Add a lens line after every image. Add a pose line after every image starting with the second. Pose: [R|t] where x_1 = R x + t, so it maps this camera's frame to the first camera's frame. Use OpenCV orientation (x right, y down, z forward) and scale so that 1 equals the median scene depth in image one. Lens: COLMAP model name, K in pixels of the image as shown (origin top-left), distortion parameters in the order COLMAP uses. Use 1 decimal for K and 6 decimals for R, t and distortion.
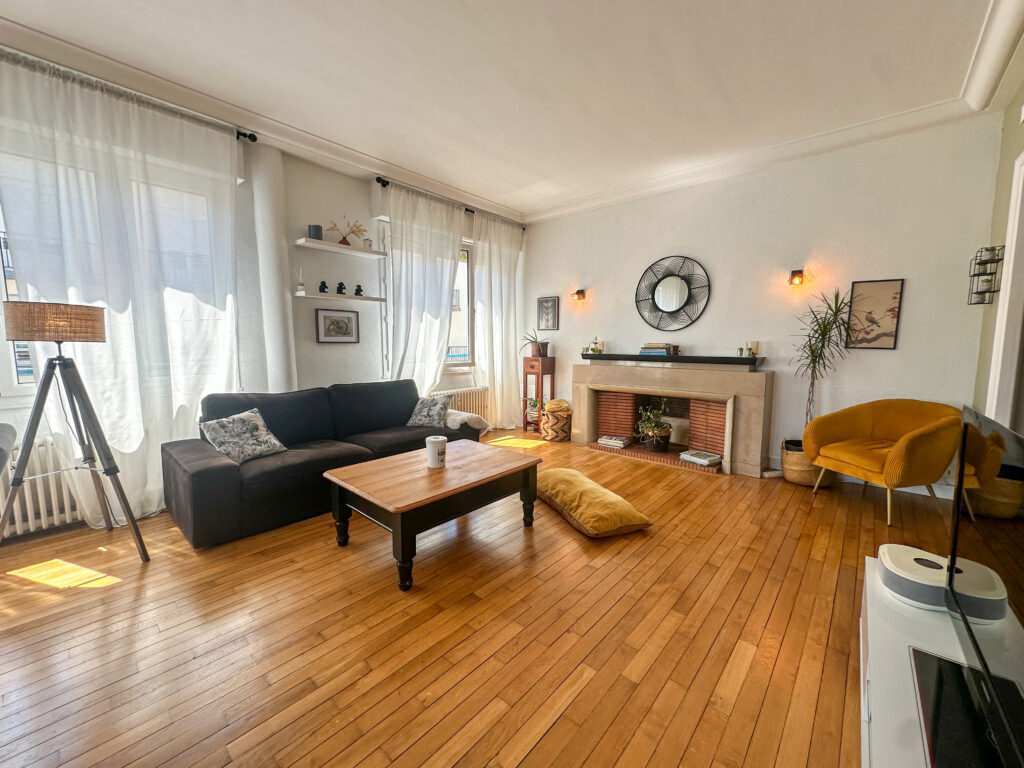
lens RADIAL K [[411.6, 0, 512.5], [0, 411.6, 385.2], [0, 0, 1]] dist [0.002728, 0.000147]
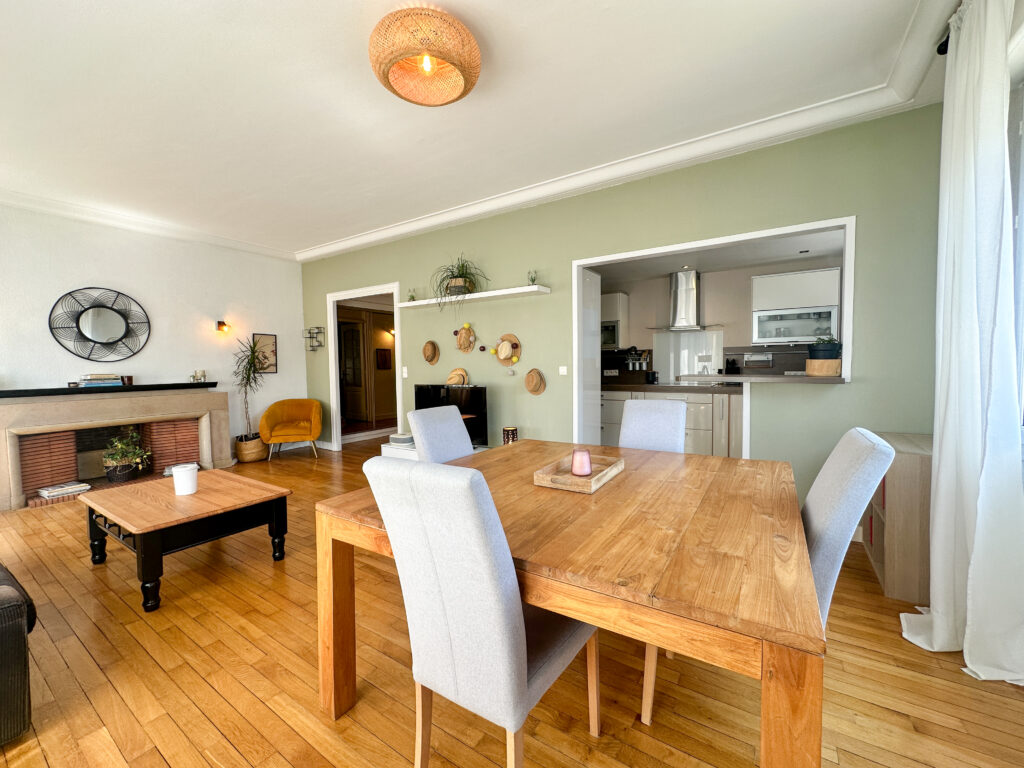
lens RADIAL K [[411.6, 0, 516.7], [0, 411.6, 381.4], [0, 0, 1]] dist [0.002728, 0.000147]
pose [[-0.148774, -0.043813, 0.987900, -0.789687], [0.119887, 0.990850, 0.061998, -0.029188], [-0.981577, 0.127660, -0.142160, 0.182439]]
